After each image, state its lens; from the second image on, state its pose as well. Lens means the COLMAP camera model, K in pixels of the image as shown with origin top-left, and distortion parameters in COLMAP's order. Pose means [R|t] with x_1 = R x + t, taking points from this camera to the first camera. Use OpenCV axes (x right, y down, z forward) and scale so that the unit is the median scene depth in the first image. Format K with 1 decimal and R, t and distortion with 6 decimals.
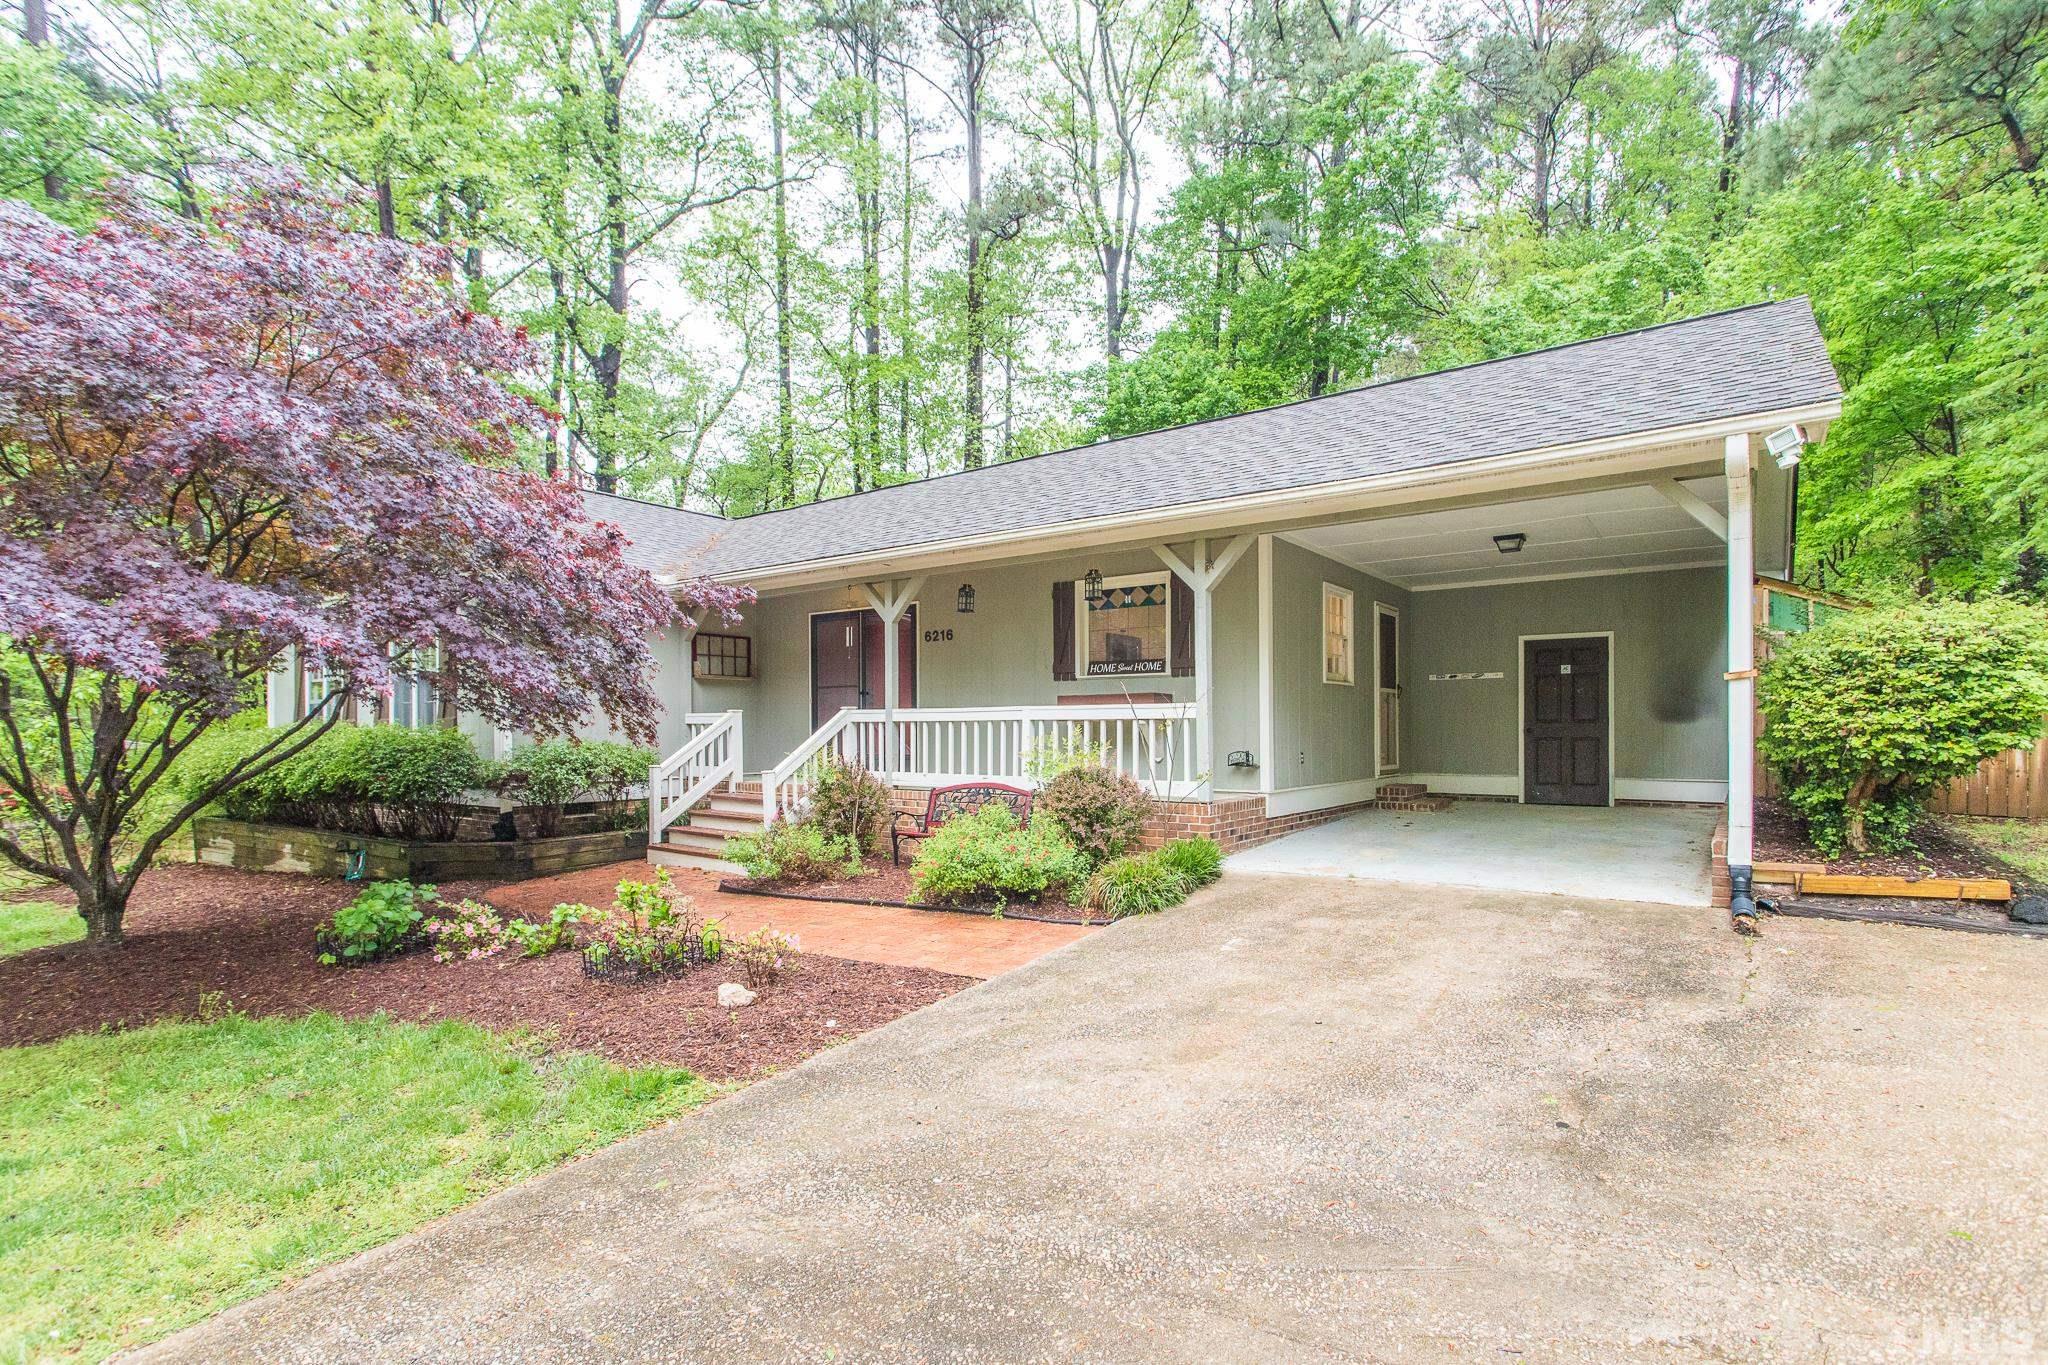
lens RADIAL K [[1010.3, 0, 1026.4], [0, 1010.3, 738.0], [0, 0, 1]] dist [0.002155, 0.001371]
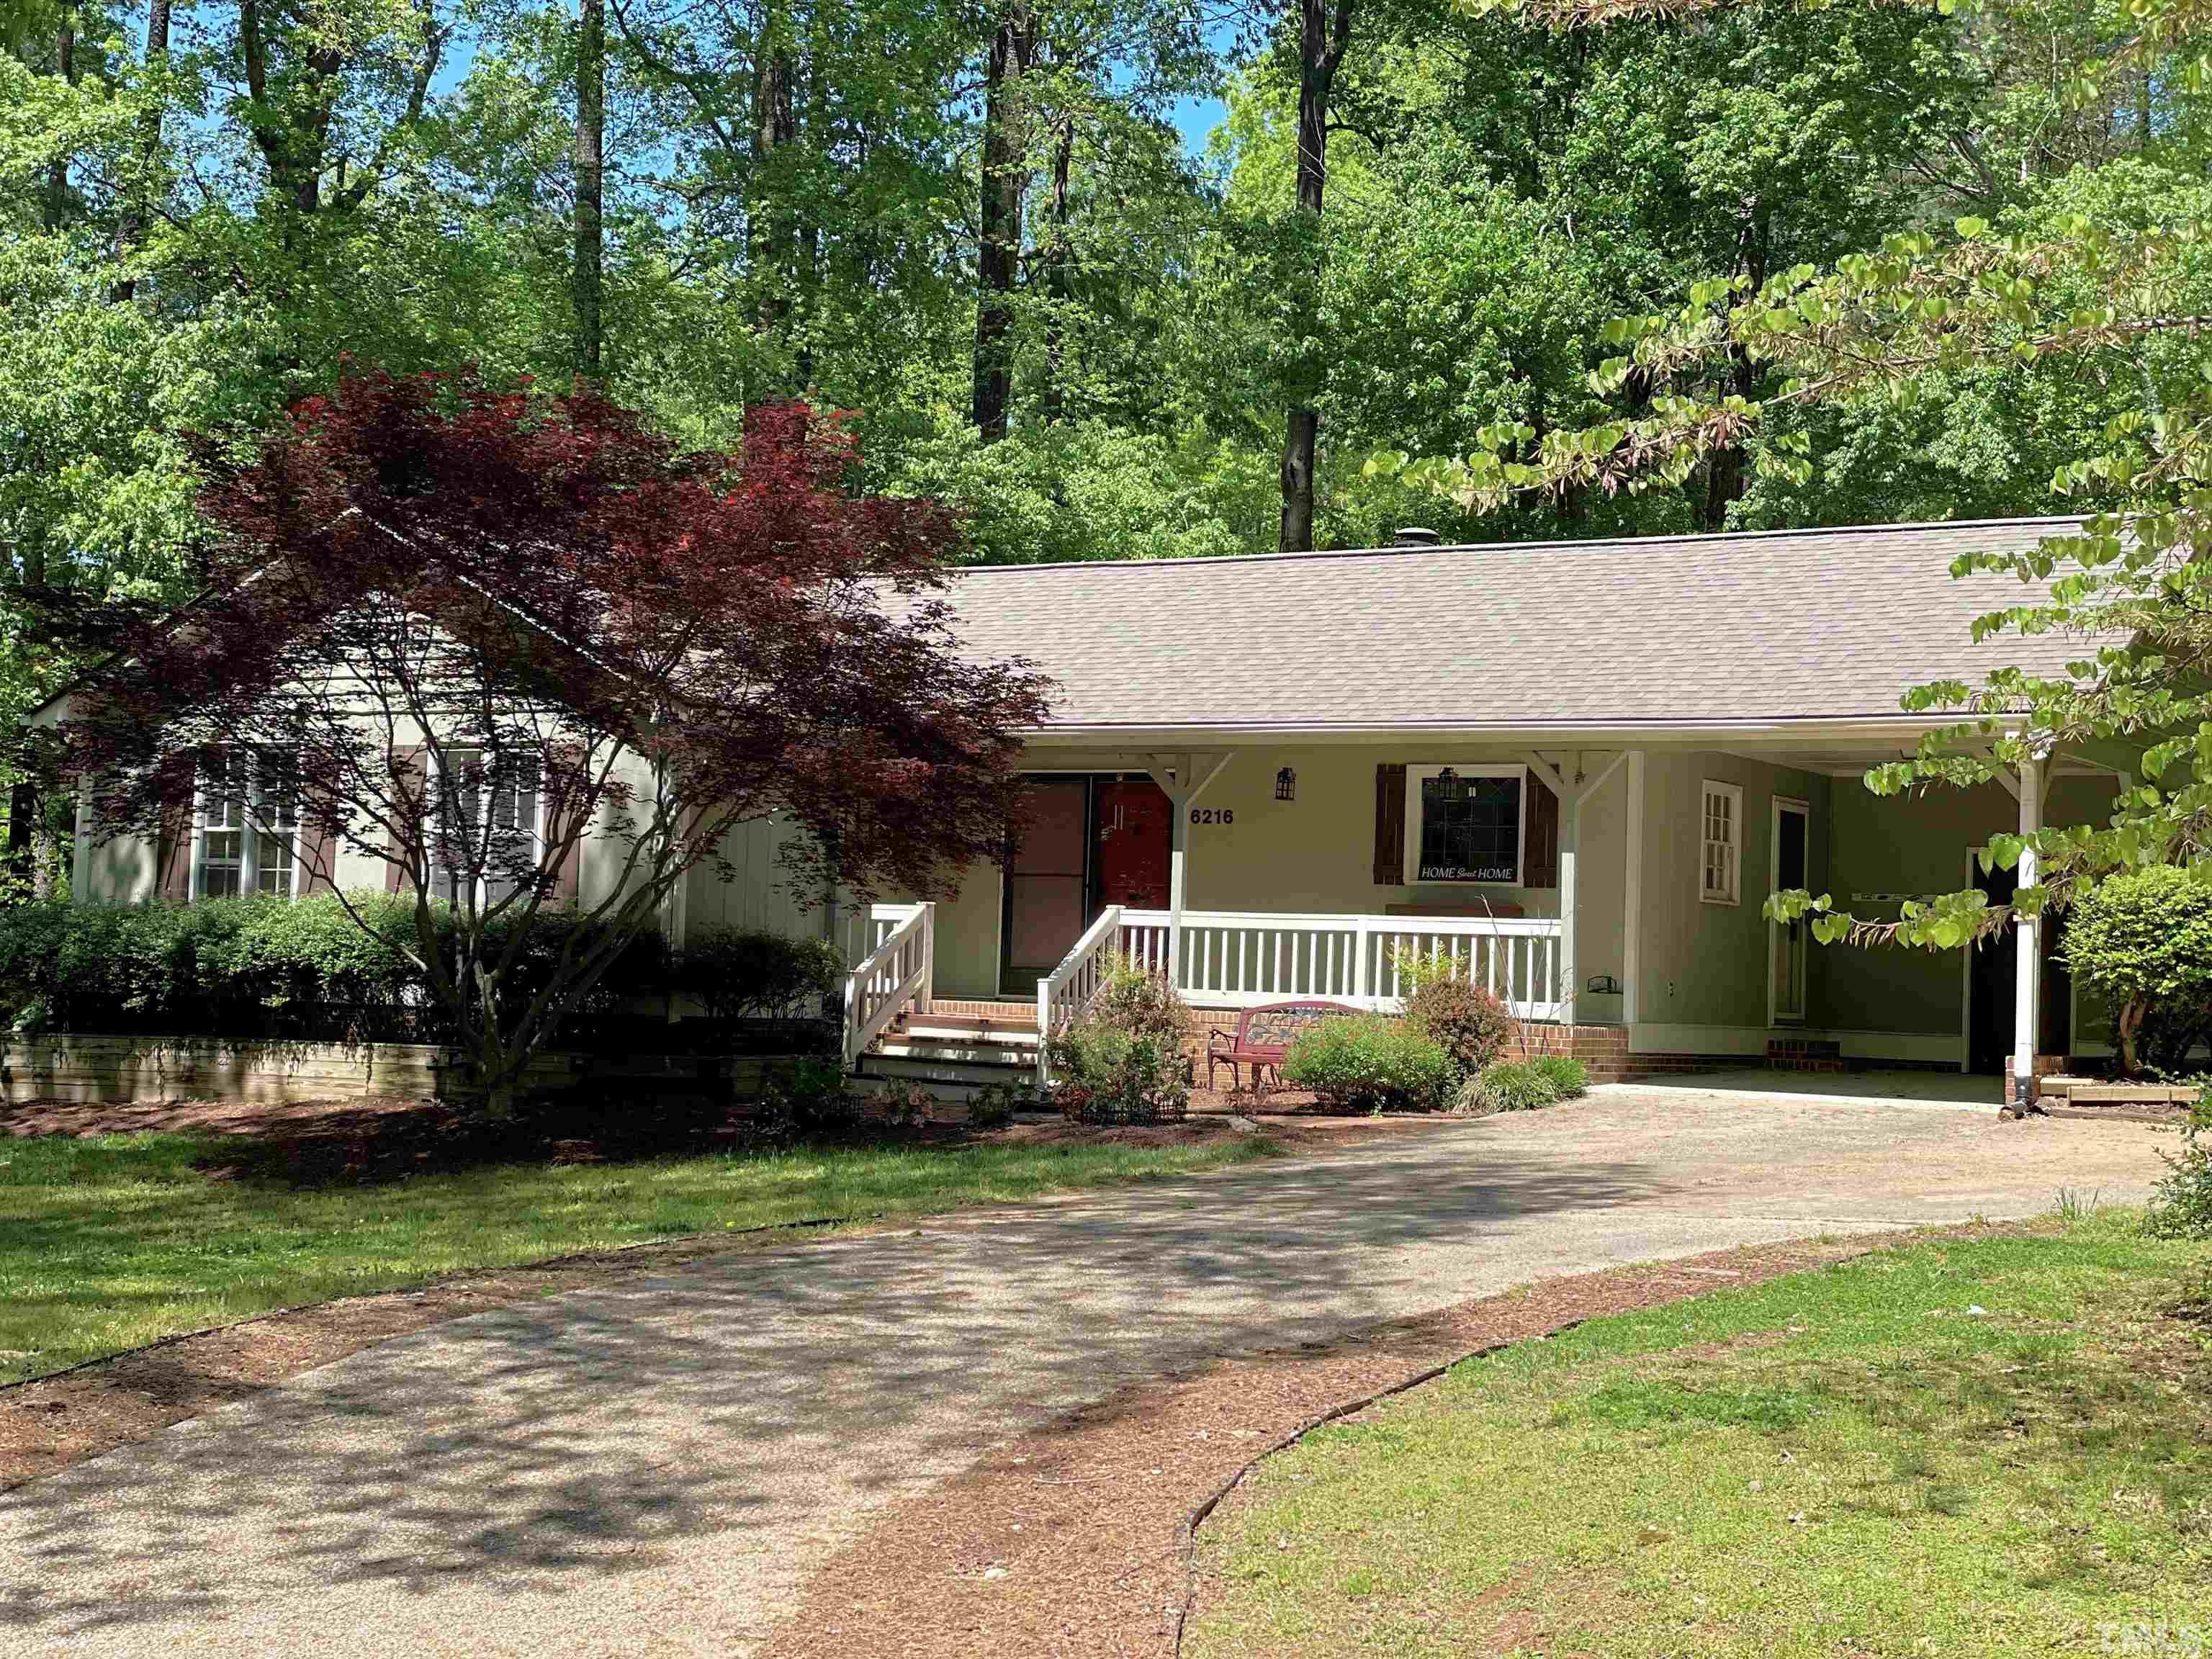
lens RADIAL K [[3337.5, 0, 1106.0], [0, 3337.5, 829.5], [0, 0, 1]] dist [0.253517, -0.912371]
pose [[0.996026, 0.041240, 0.078936, -0.423020], [-0.037175, 0.997940, -0.052291, 0.050887], [-0.080929, 0.049149, 0.995507, -1.754672]]
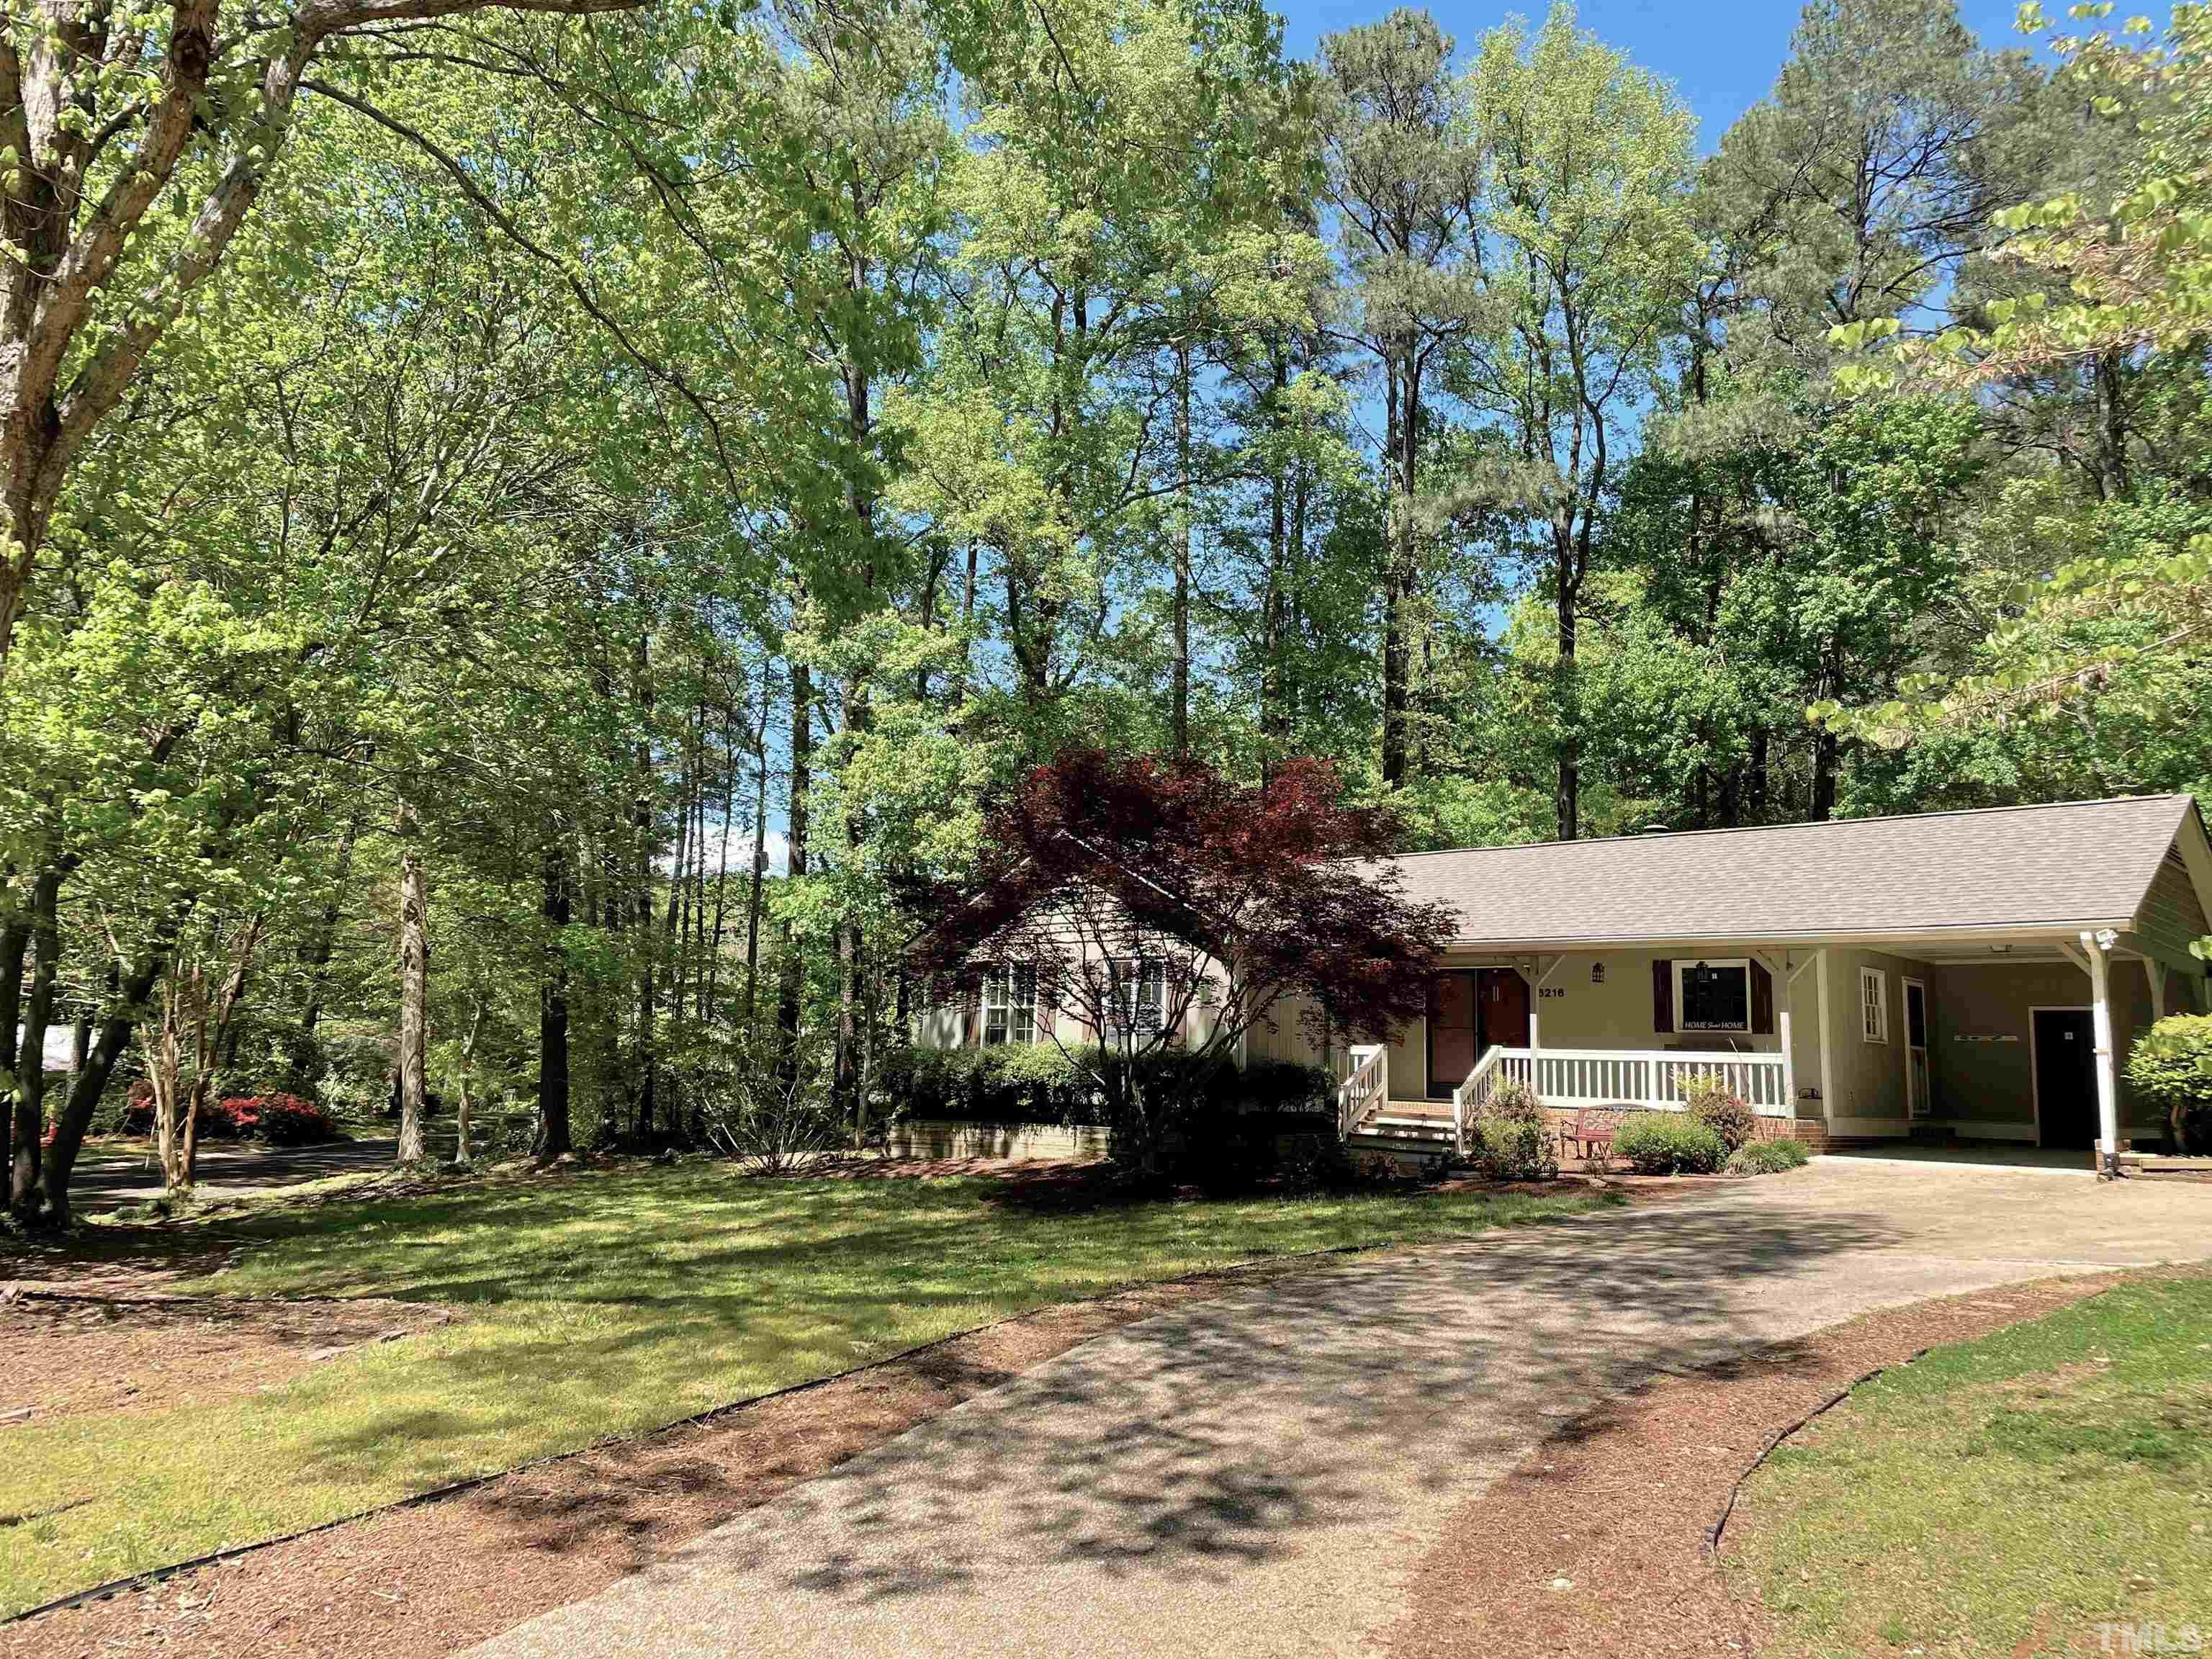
lens RADIAL K [[1682.7, 0, 1107.1], [0, 1682.7, 787.9], [0, 0, 1]] dist [0.094900, -0.134552]
pose [[0.992808, 0.011605, -0.119155, -0.460515], [-0.032134, 0.984598, -0.171853, 0.038851], [0.115325, 0.174446, 0.977890, -1.461202]]
